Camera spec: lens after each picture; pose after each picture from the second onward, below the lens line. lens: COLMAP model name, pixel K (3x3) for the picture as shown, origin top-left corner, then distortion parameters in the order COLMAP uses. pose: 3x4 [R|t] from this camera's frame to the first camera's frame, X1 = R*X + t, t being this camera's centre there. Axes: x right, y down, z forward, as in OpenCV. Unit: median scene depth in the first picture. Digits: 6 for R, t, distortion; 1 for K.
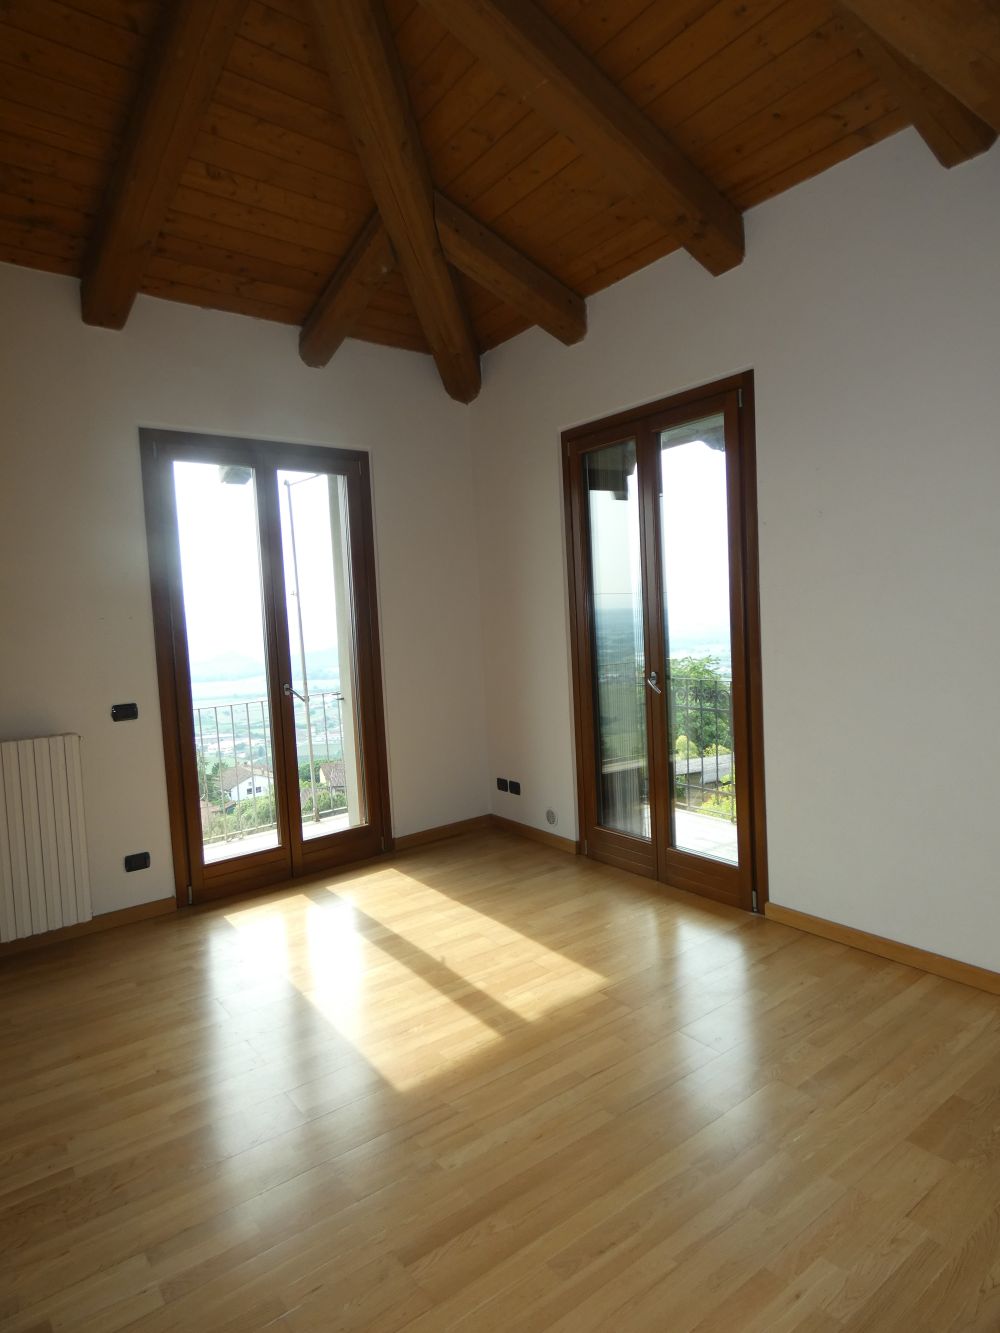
lens RADIAL K [[792.8, 0, 500.0], [0, 792.8, 666.5], [0, 0, 1]] dist [-0.004145, -0.000449]
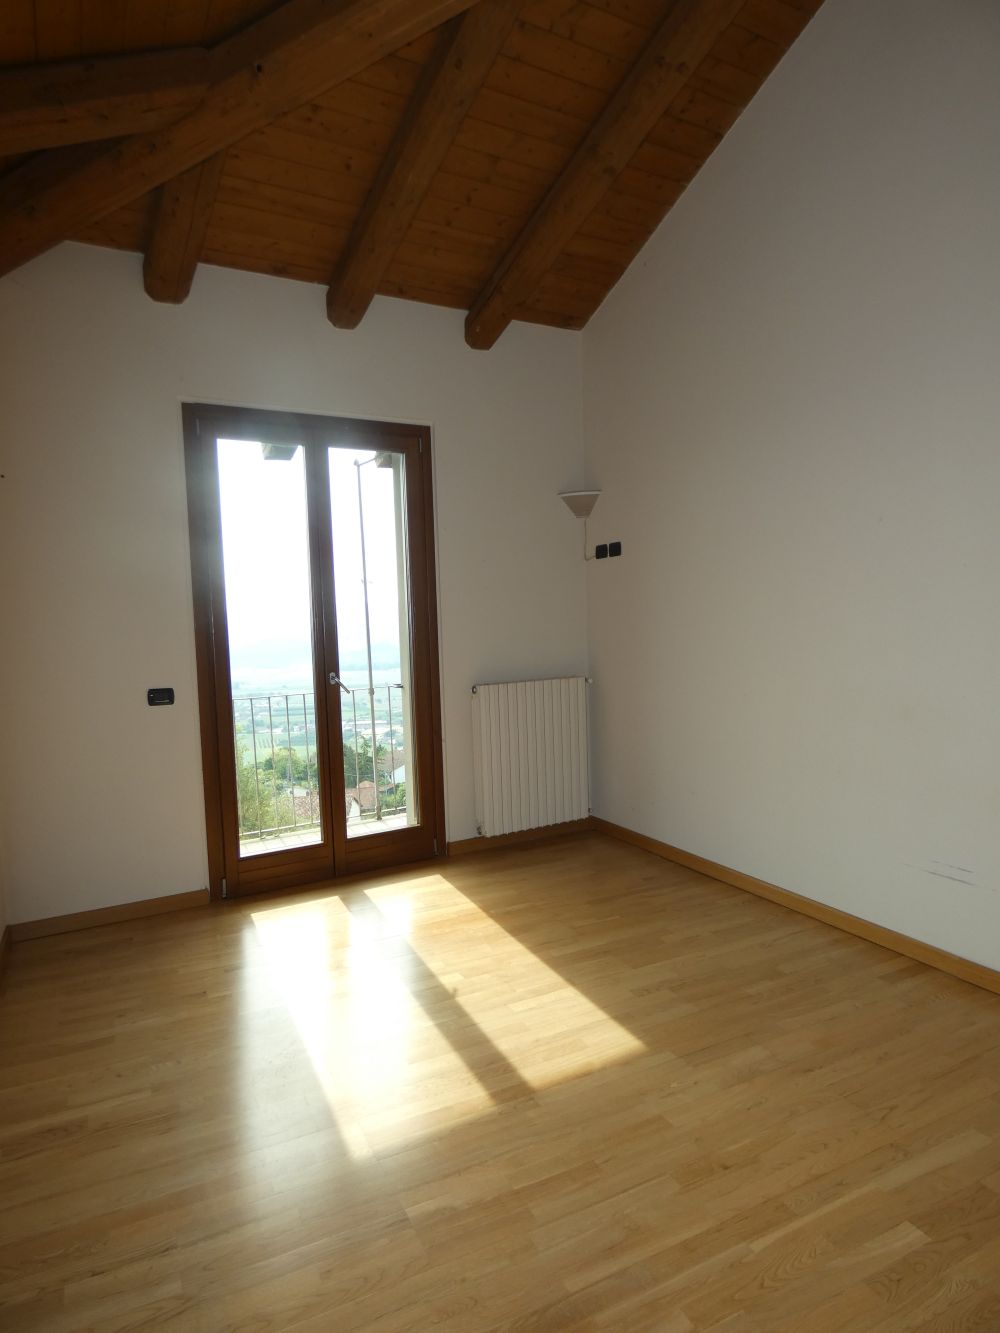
lens RADIAL K [[782.0, 0, 500.0], [0, 782.0, 666.5], [0, 0, 1]] dist [0.138124, -0.216029]
pose [[0.978618, 0.040633, -0.201633, 0.120904], [-0.037060, 0.999082, 0.021467, -0.015229], [0.202321, -0.013535, 0.979226, 0.113578]]
